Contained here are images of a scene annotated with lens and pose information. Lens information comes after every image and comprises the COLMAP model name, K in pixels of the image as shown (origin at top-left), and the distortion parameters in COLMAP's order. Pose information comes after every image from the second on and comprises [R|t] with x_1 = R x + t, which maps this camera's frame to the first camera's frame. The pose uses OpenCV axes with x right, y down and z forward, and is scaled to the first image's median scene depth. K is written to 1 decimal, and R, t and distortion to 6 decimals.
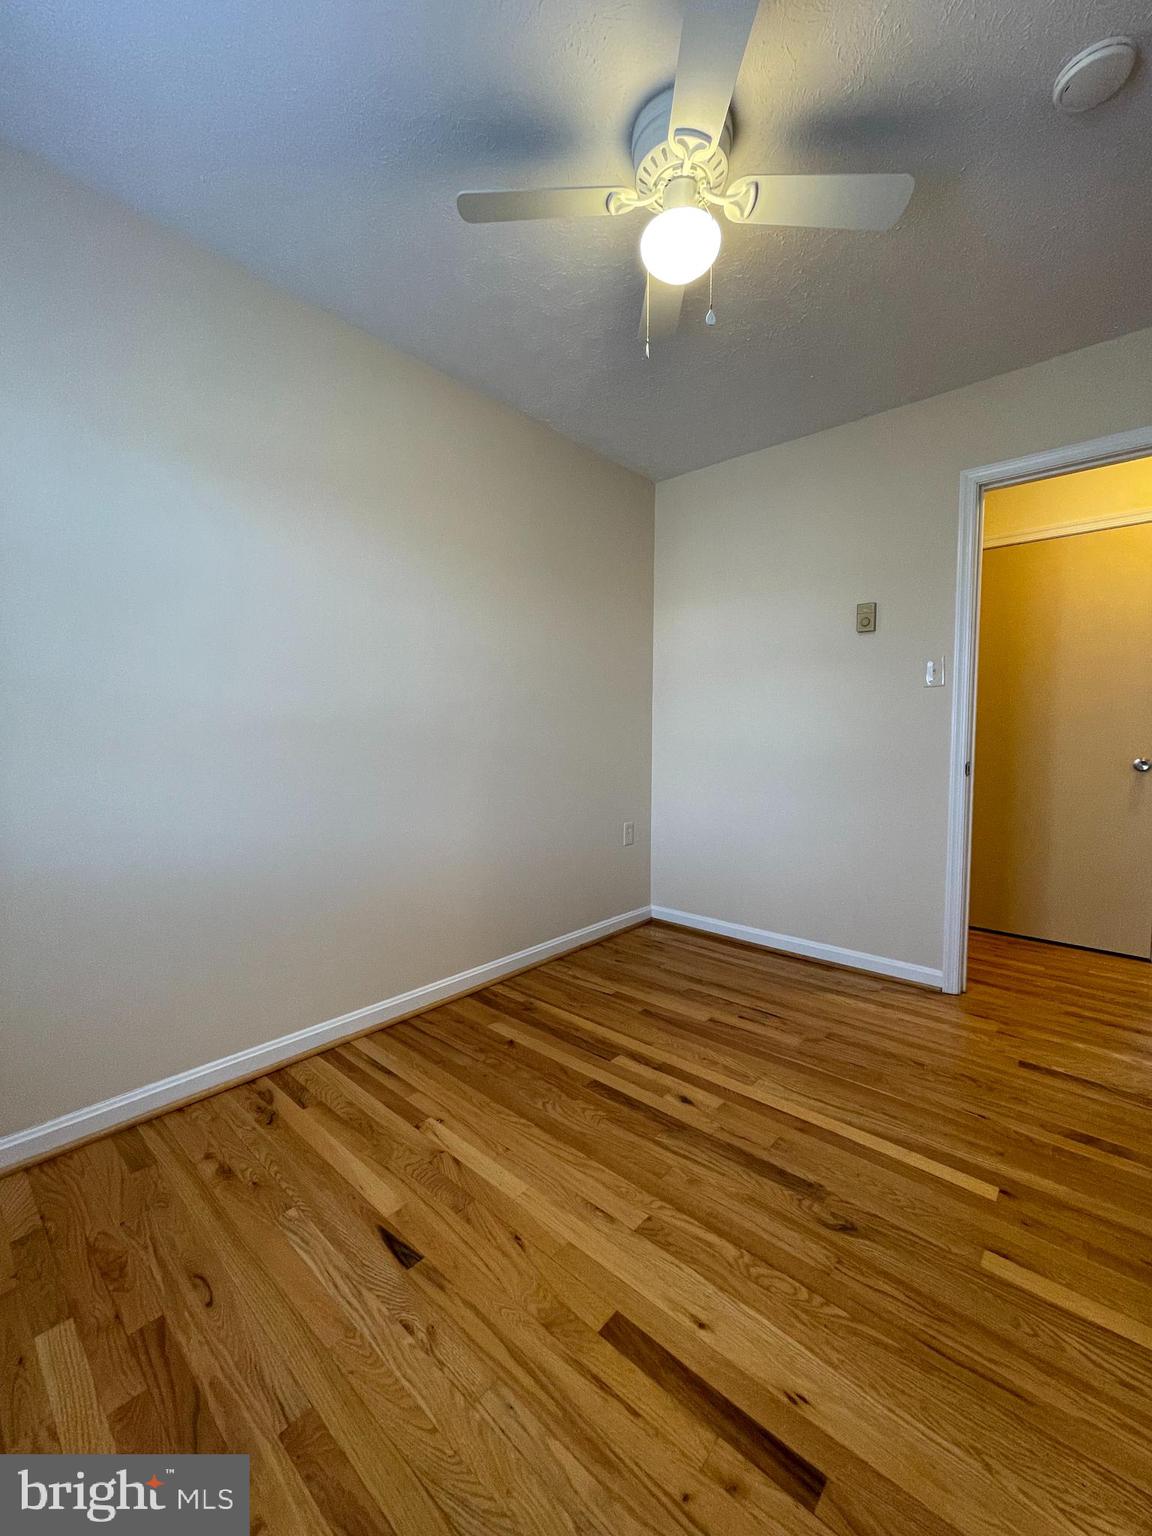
lens RADIAL K [[621.0, 0, 574.2], [0, 621.0, 765.6], [0, 0, 1]] dist [-0.006325, 0.005519]
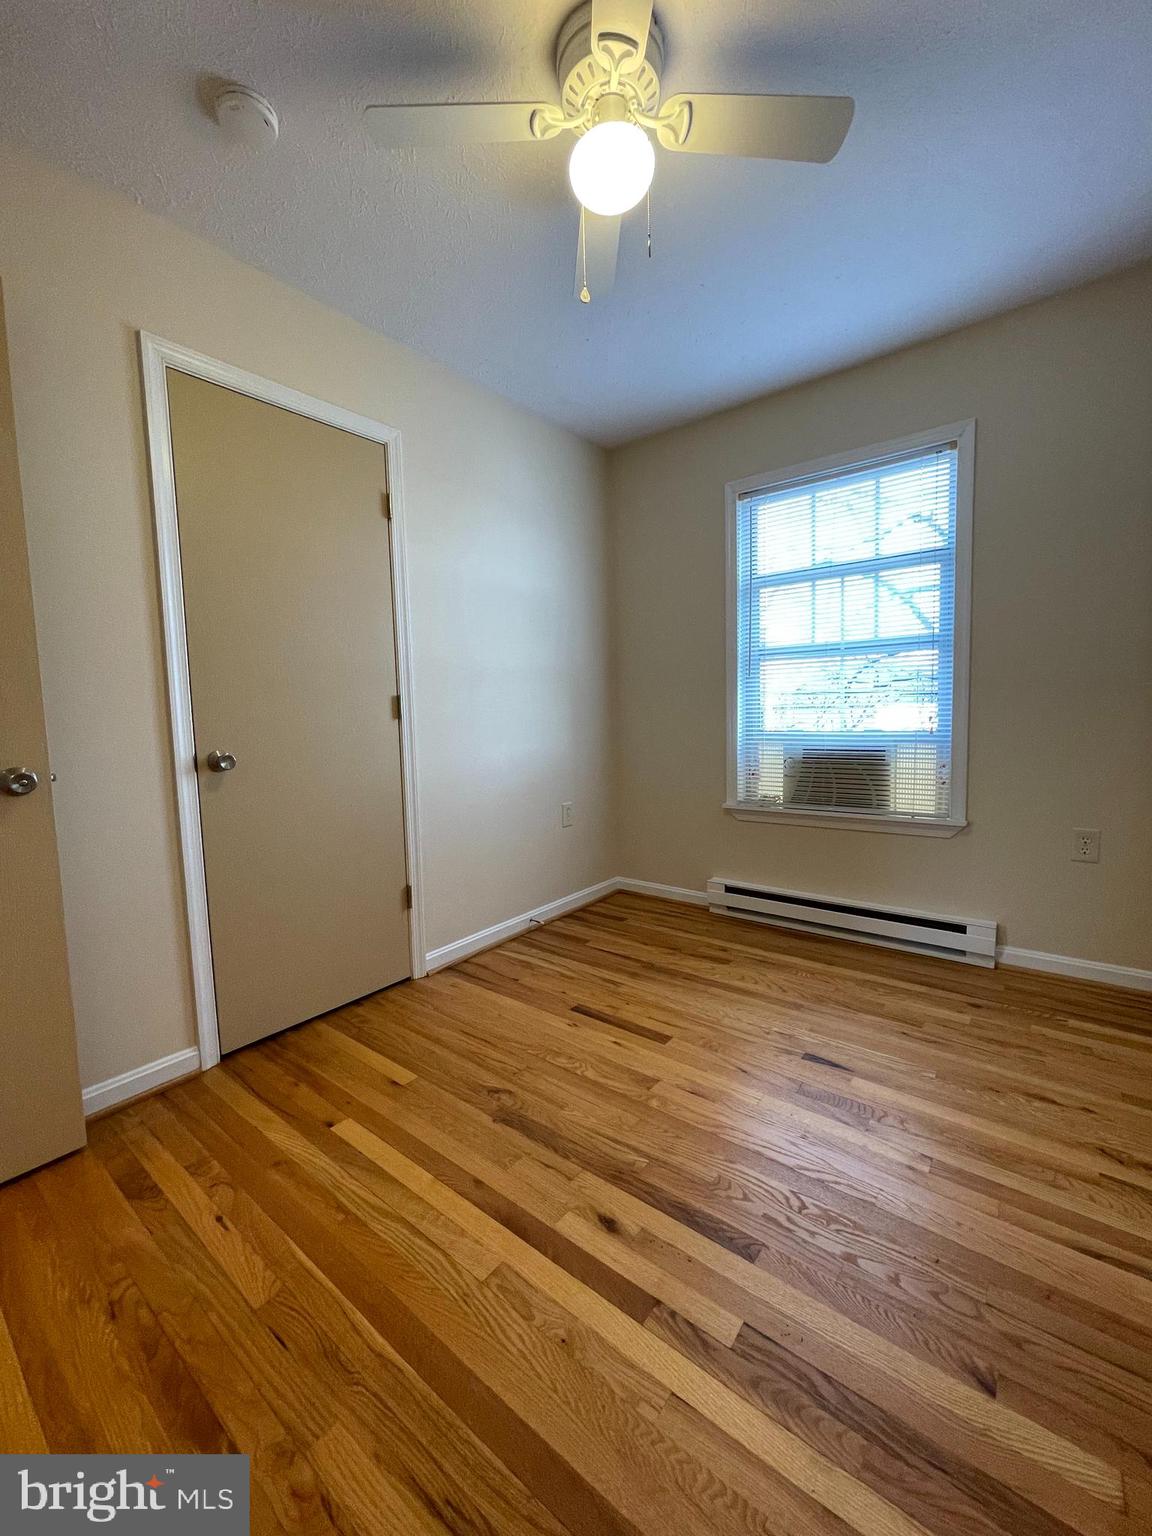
lens RADIAL K [[621.0, 0, 574.2], [0, 621.0, 765.6], [0, 0, 1]] dist [-0.006325, 0.005519]
pose [[-0.998277, 0.028870, -0.051093, 0.228462], [0.021172, 0.989165, 0.145271, -0.070927], [0.054734, 0.143939, -0.988072, 1.538451]]
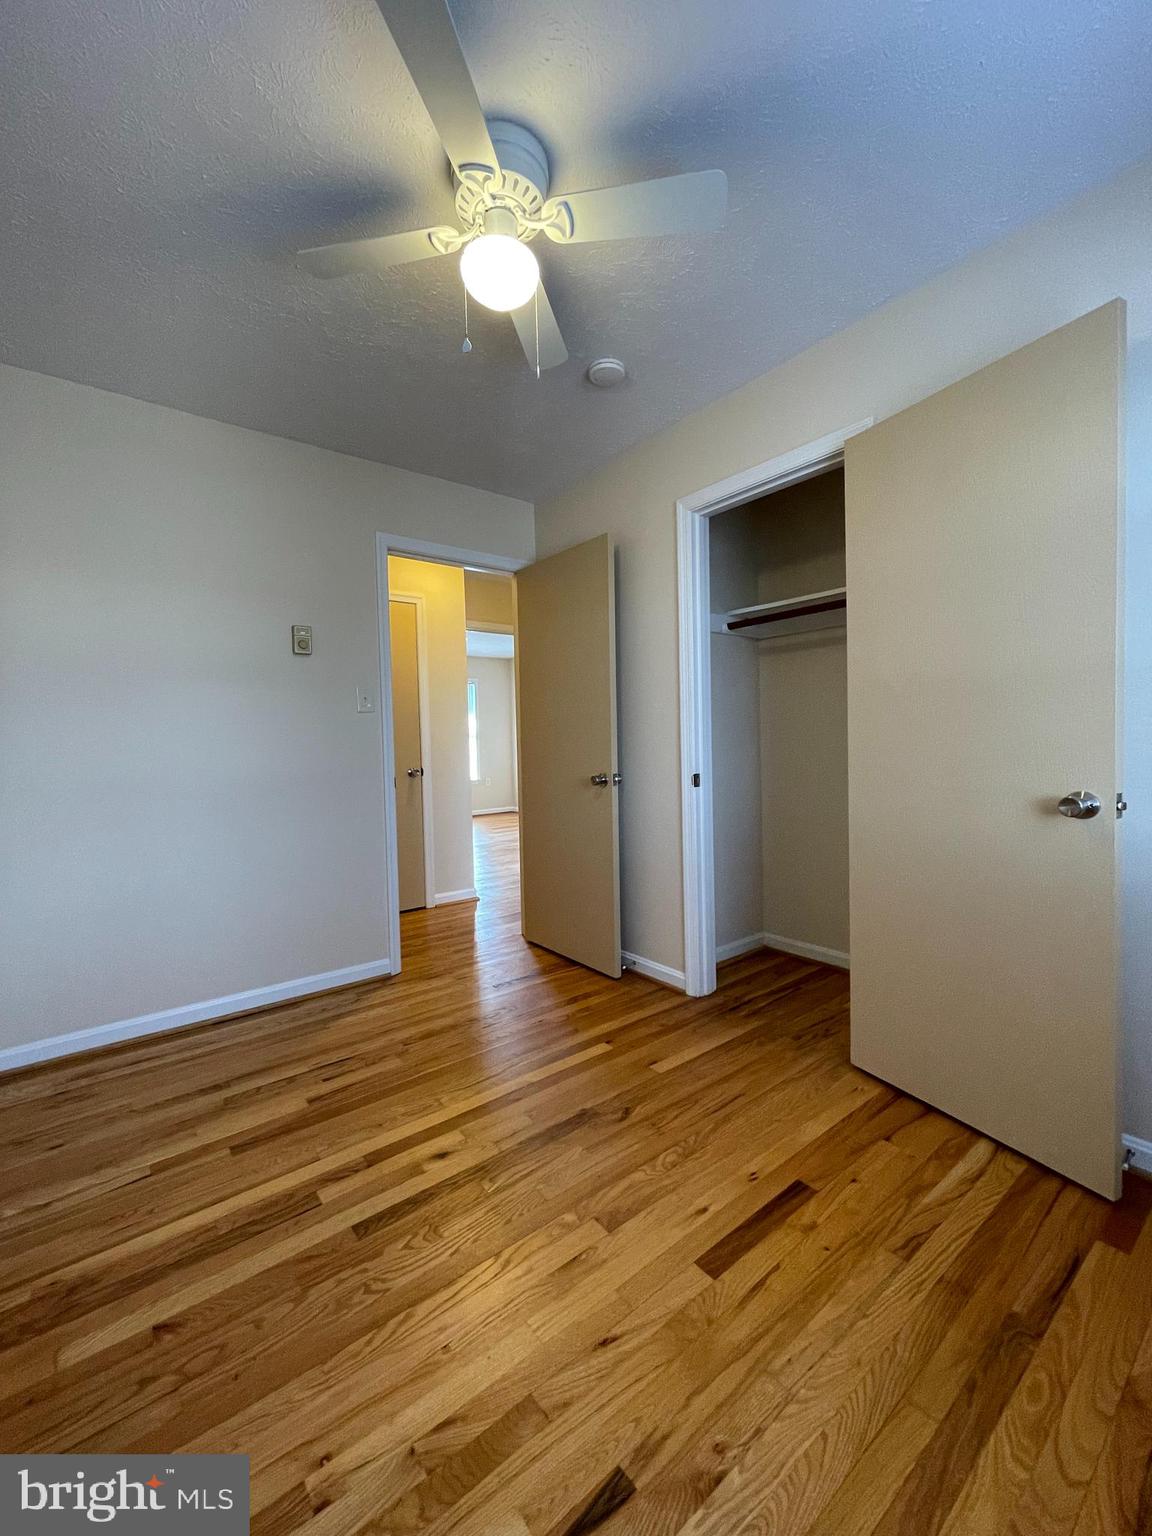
lens RADIAL K [[621.0, 0, 574.2], [0, 621.0, 765.6], [0, 0, 1]] dist [-0.006325, 0.005519]
pose [[0.180200, -0.041412, 0.982758, -0.629831], [0.080661, 0.996371, 0.027196, -0.041106], [-0.980317, 0.074369, 0.182886, 0.569401]]
